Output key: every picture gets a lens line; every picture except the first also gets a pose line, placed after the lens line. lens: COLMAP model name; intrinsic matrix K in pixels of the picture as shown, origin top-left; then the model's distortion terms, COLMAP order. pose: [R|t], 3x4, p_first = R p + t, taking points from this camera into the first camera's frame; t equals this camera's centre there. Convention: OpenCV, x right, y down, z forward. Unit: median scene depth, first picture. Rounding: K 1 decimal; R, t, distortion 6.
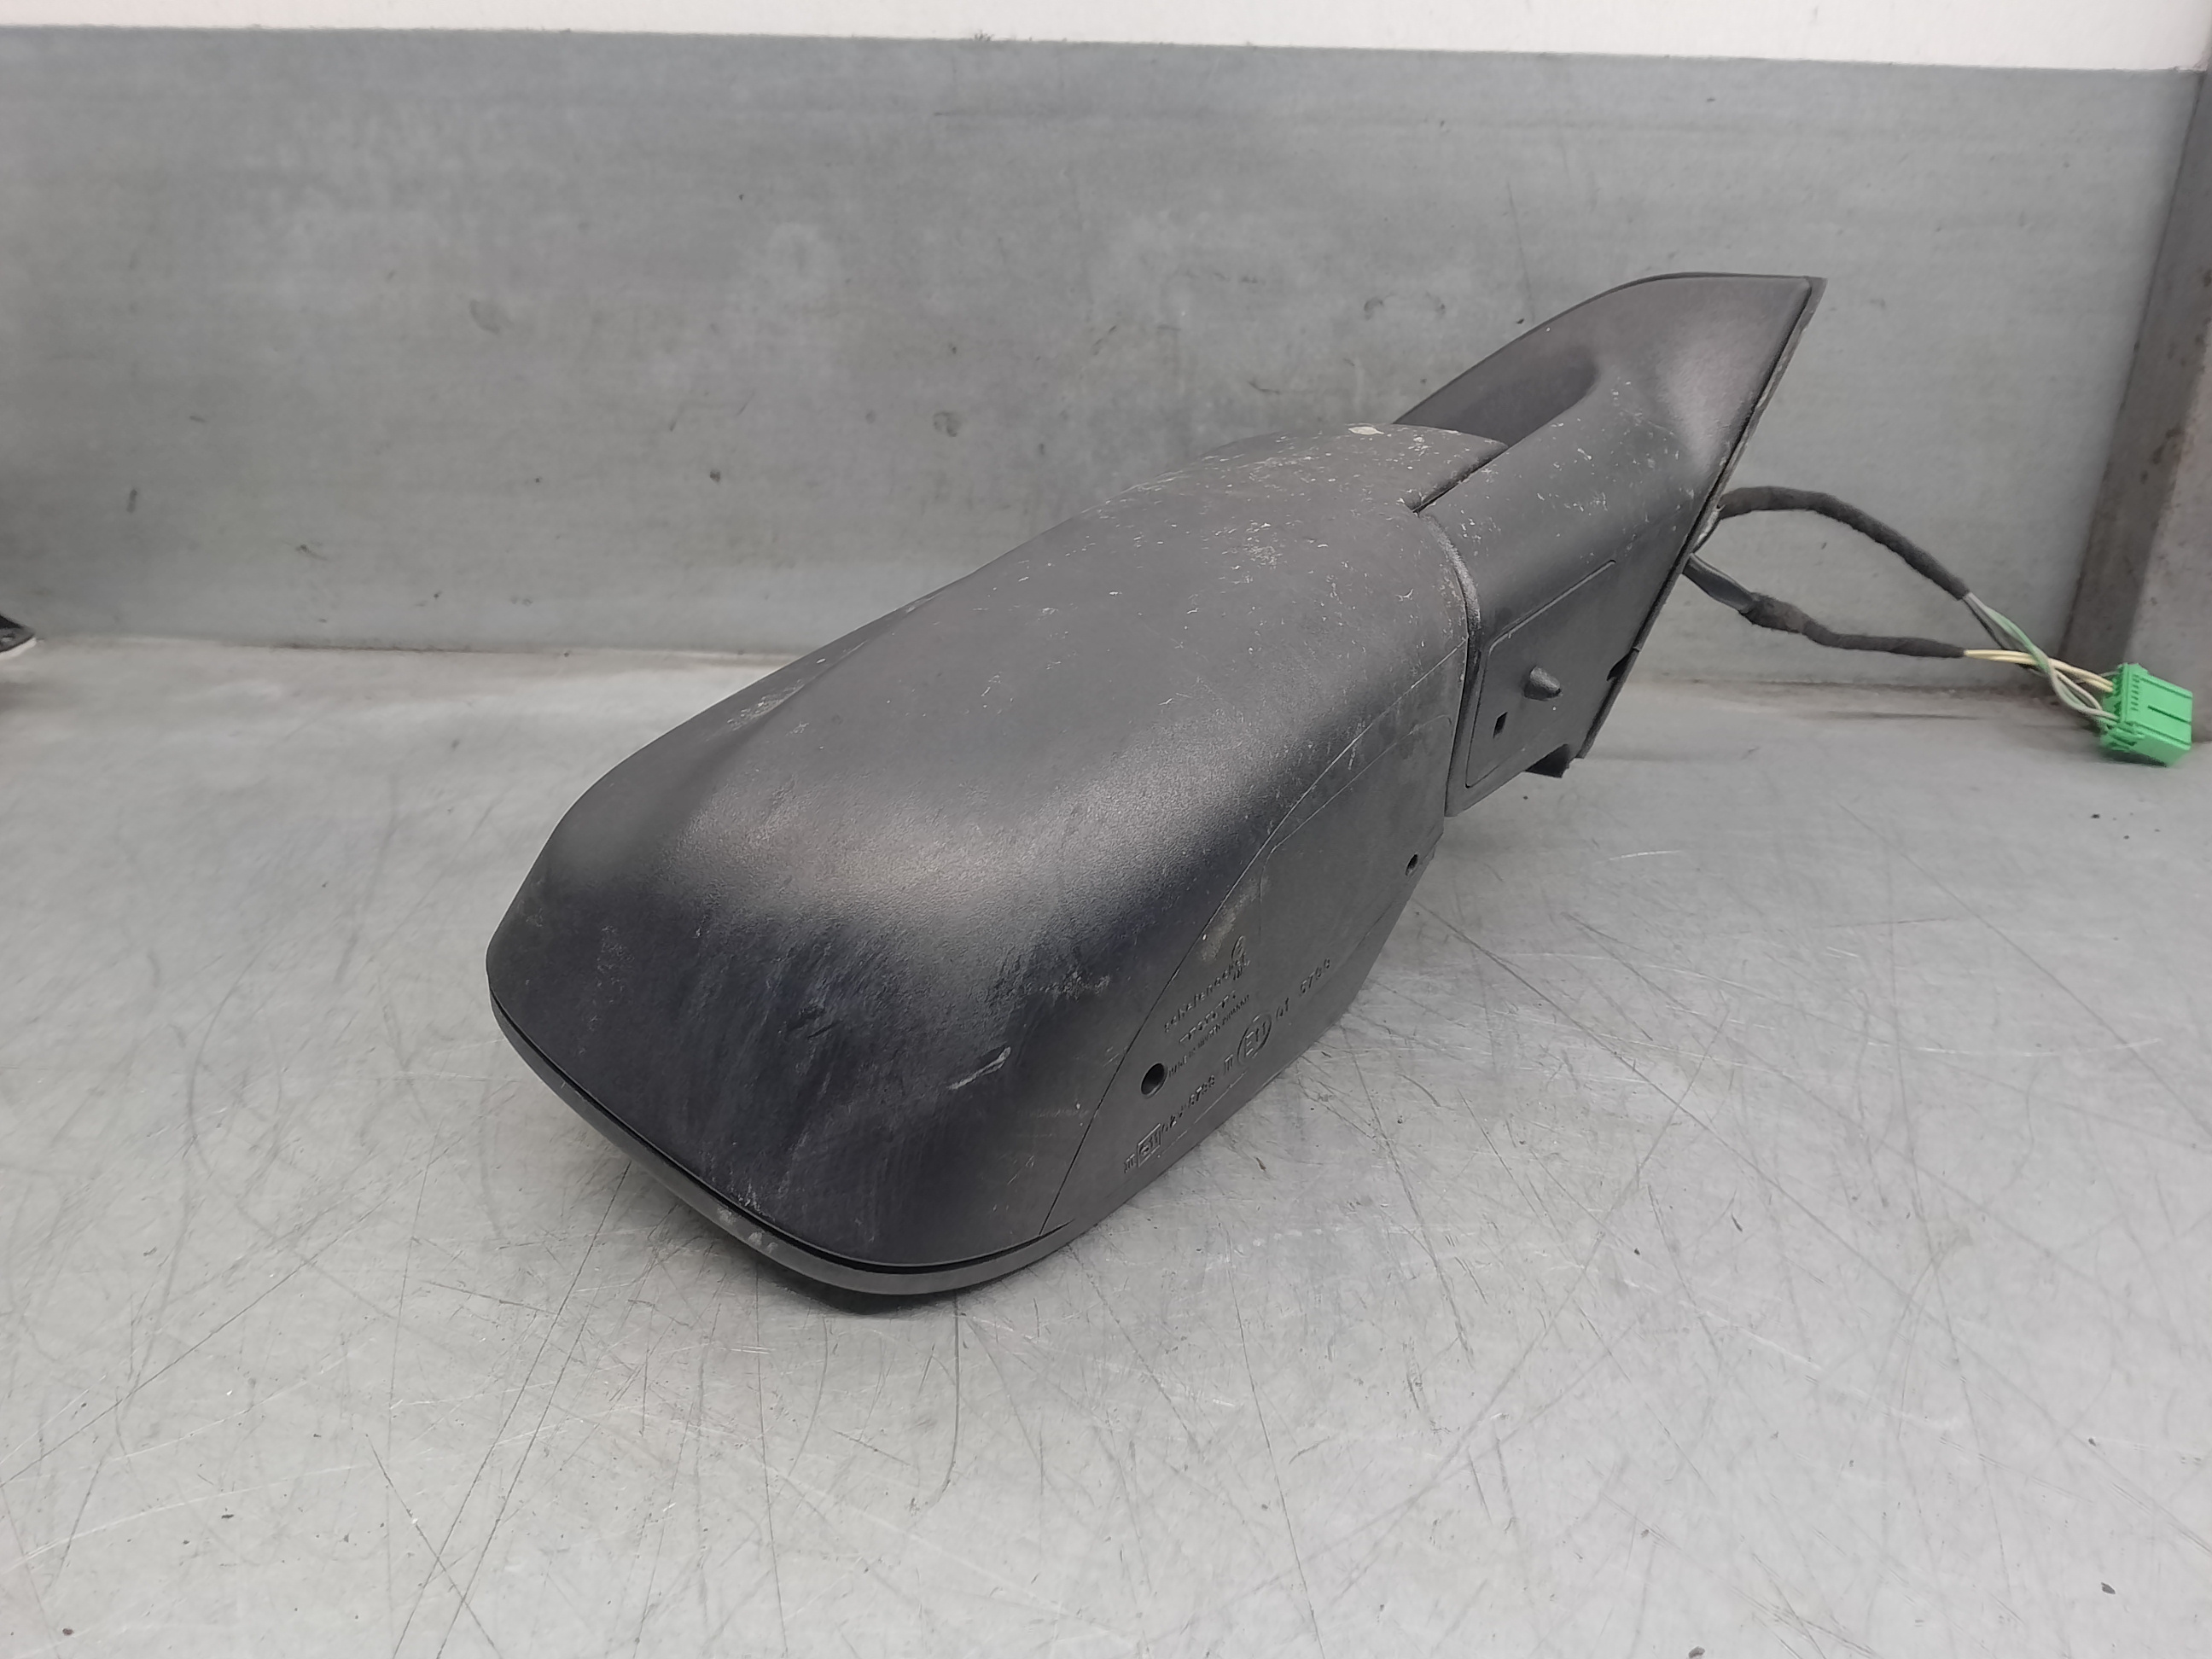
lens RADIAL K [[1801.5, 0, 1114.7], [0, 1801.5, 833.3], [0, 0, 1]] dist [0.063054, -0.162432]
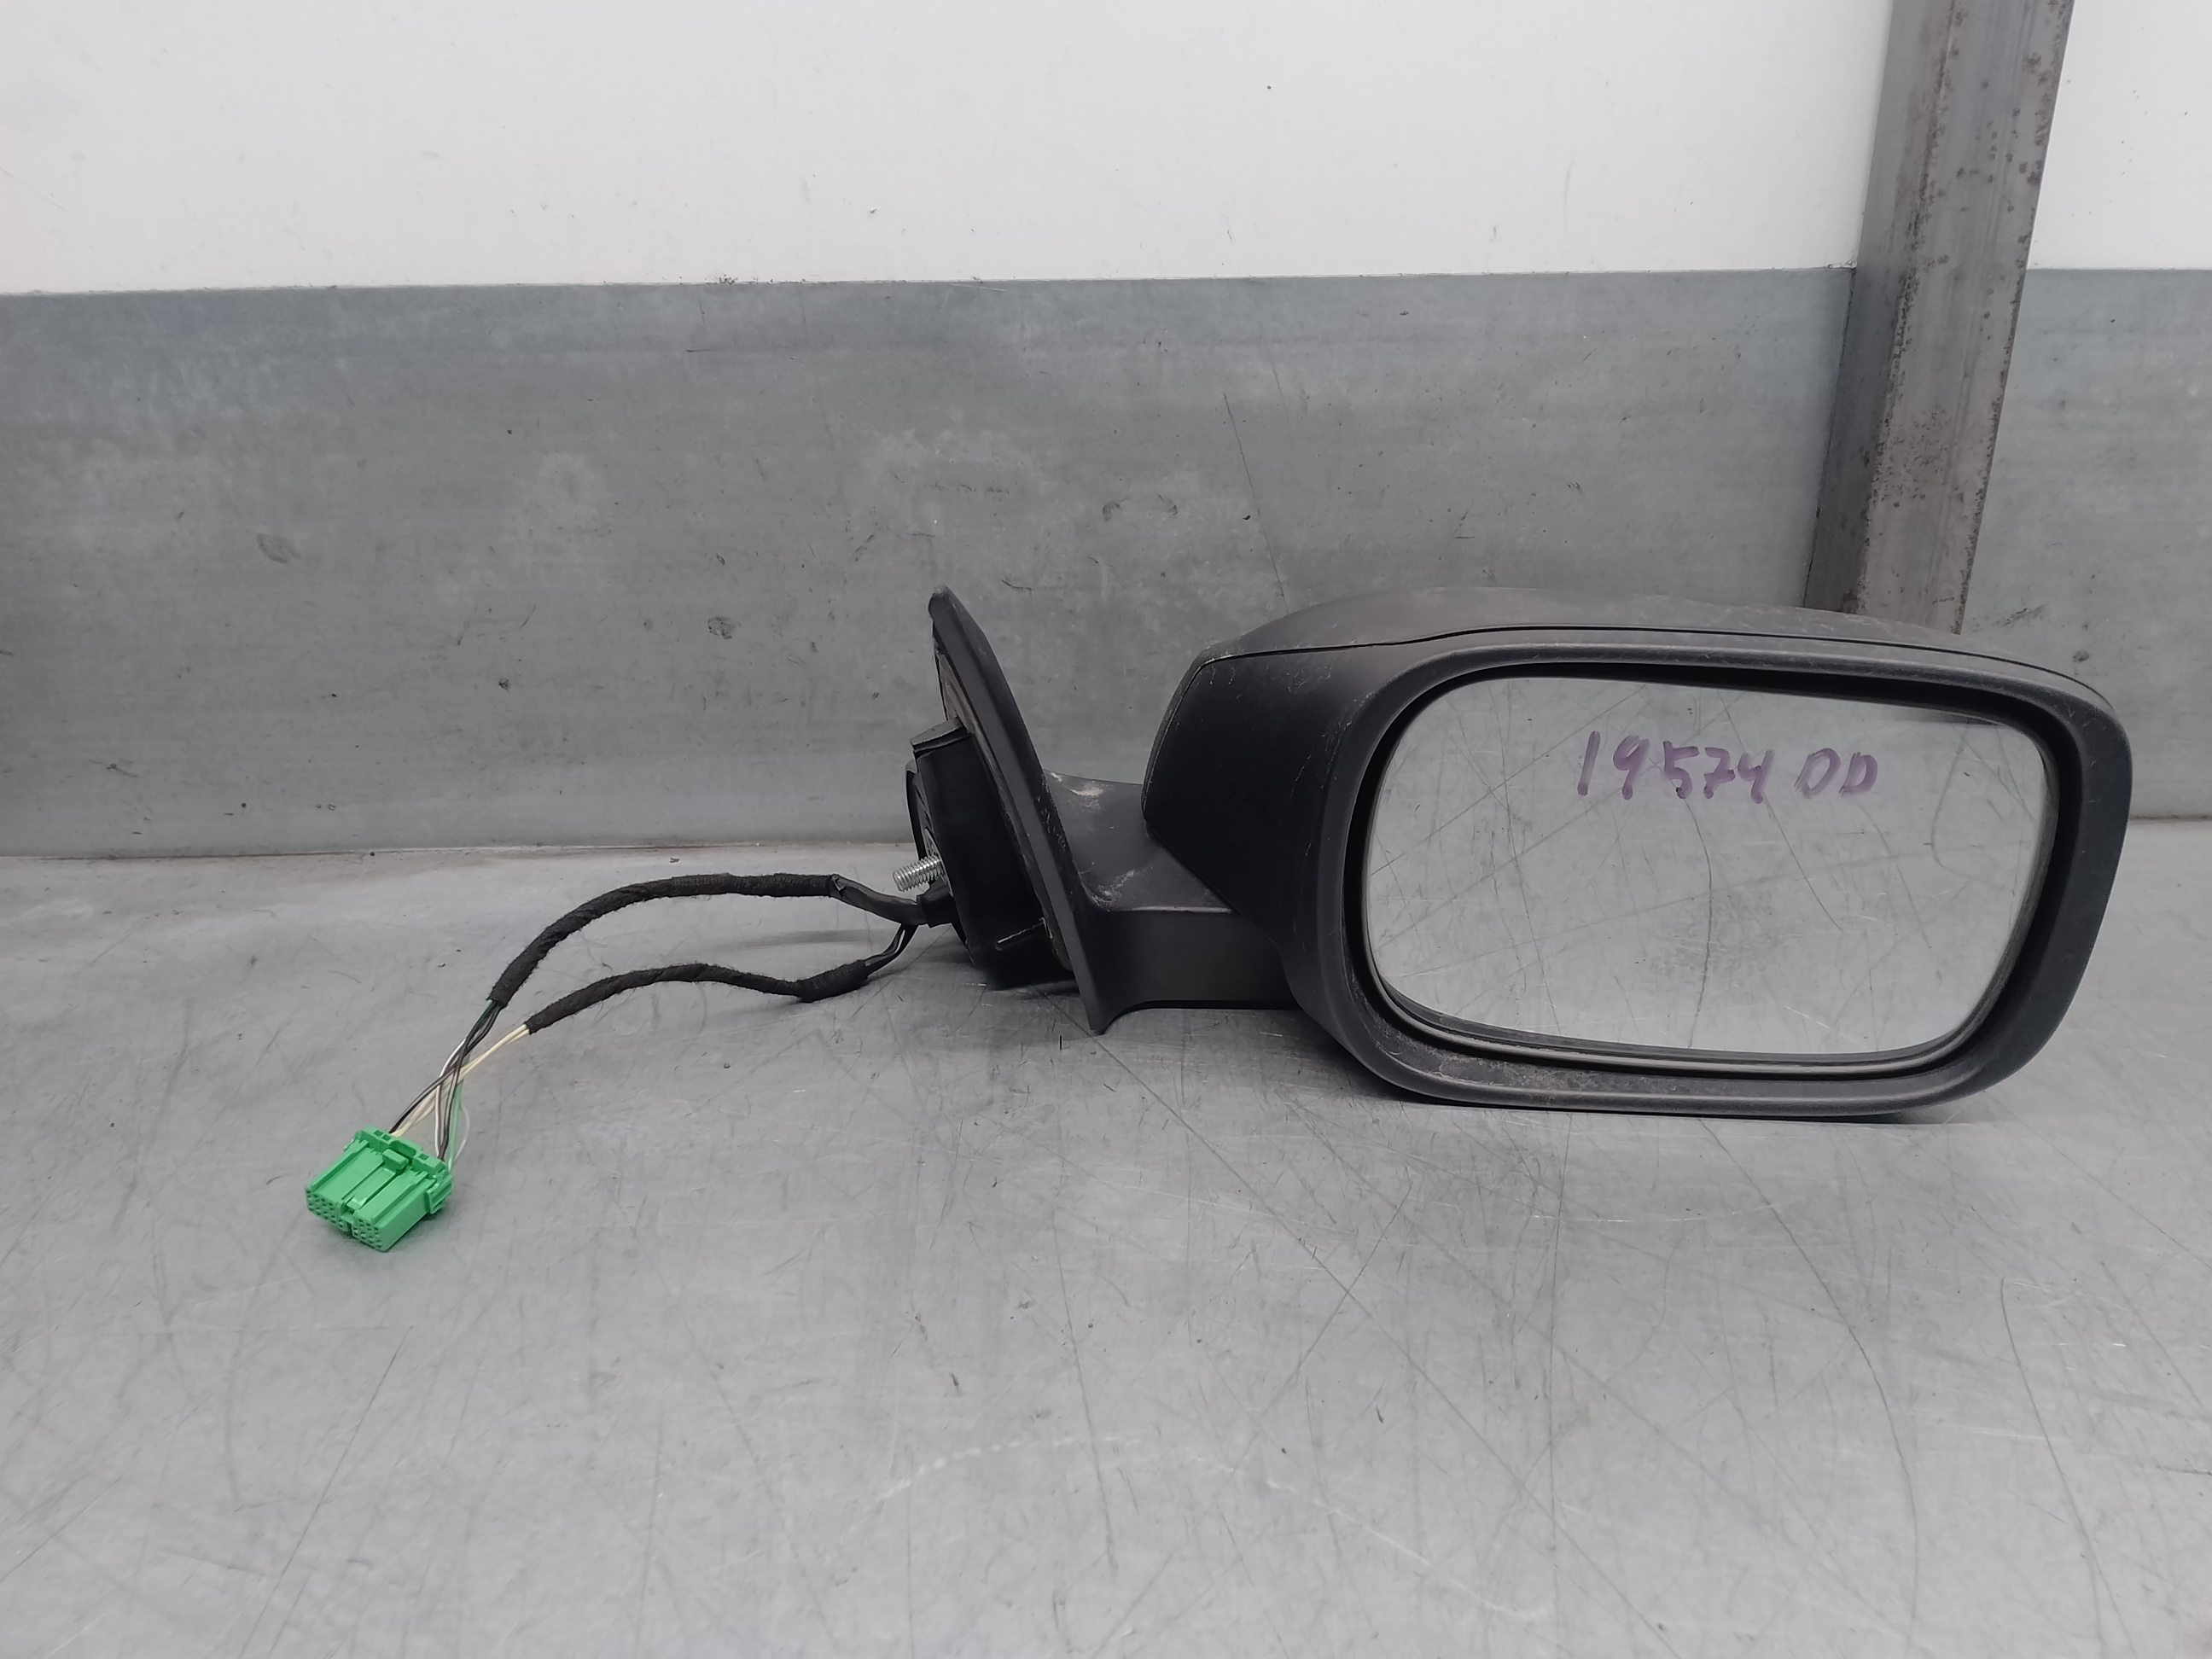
lens RADIAL K [[1781.4, 0, 1116.5], [0, 1781.4, 830.3], [0, 0, 1]] dist [0.066475, -0.152585]
pose [[0.998318, -0.046201, 0.035024, 0.107784], [0.046967, 0.998668, -0.021353, -0.082926], [-0.033990, 0.022962, 0.999158, -0.061775]]
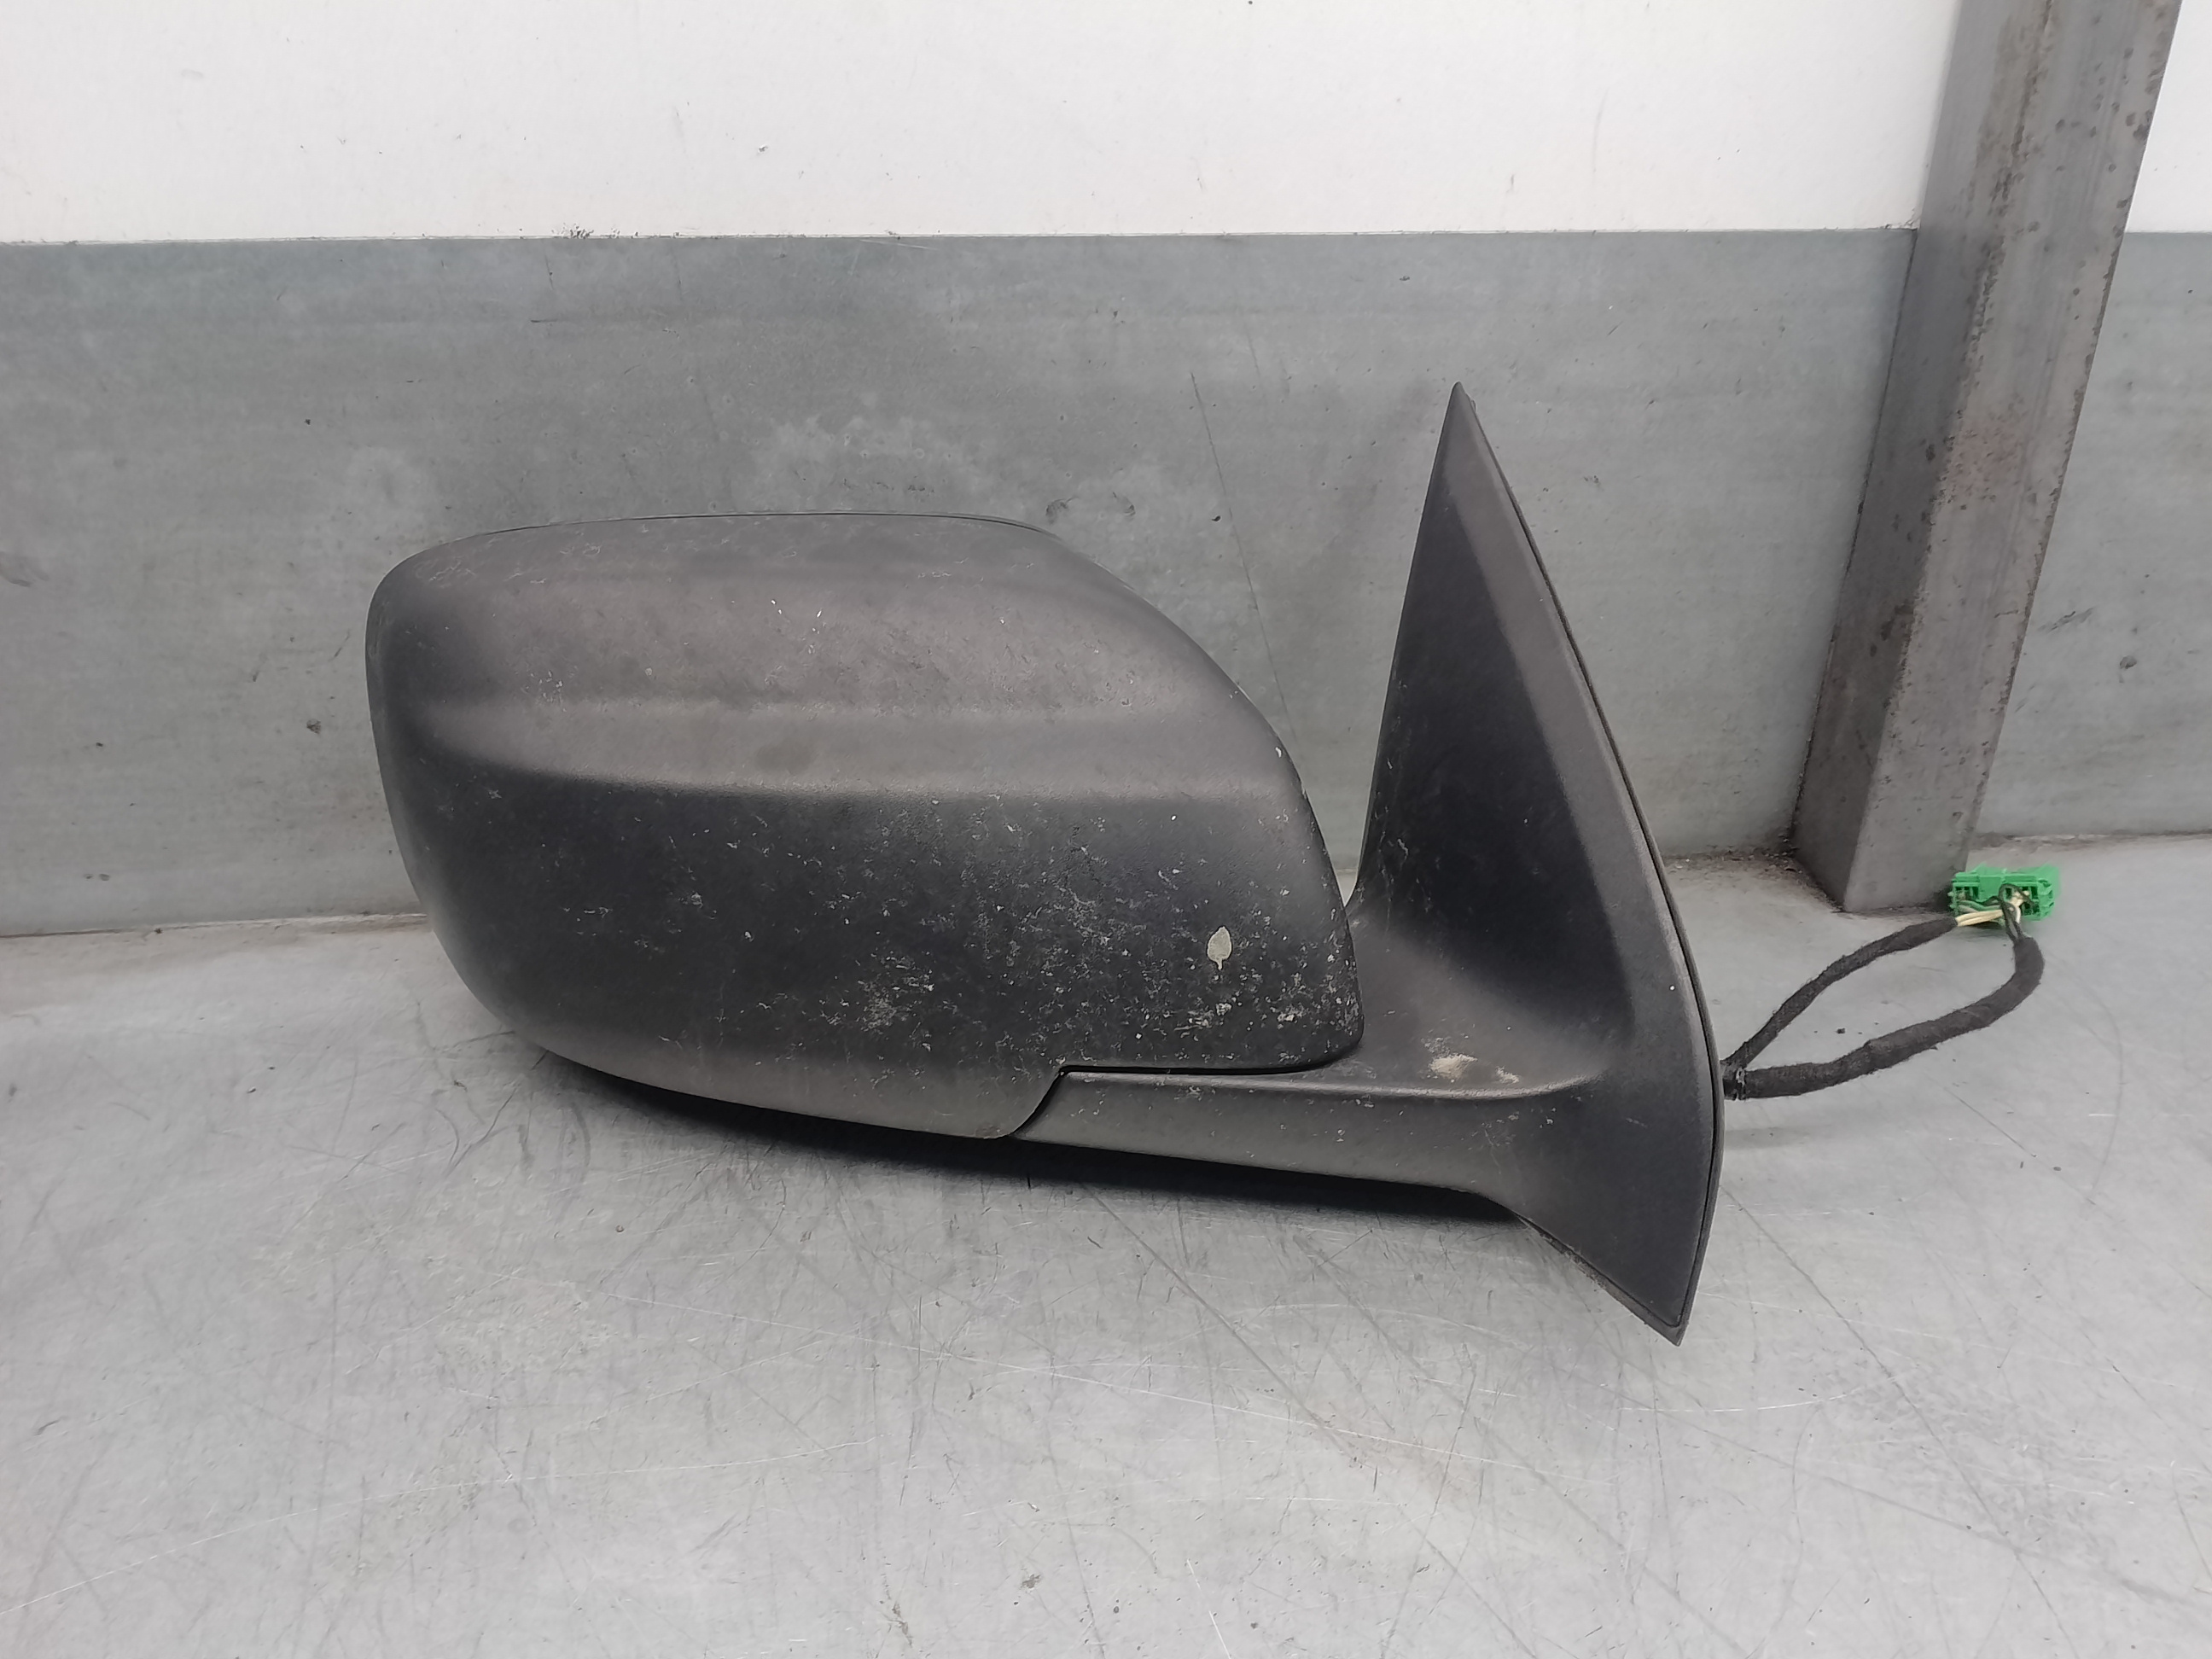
lens RADIAL K [[1786.9, 0, 1122.3], [0, 1786.9, 831.9], [0, 0, 1]] dist [0.054561, -0.131374]
pose [[0.989847, -0.070750, 0.123281, 0.058312], [0.065763, 0.996862, 0.044064, -0.180731], [-0.126012, -0.035510, 0.991393, 0.113134]]
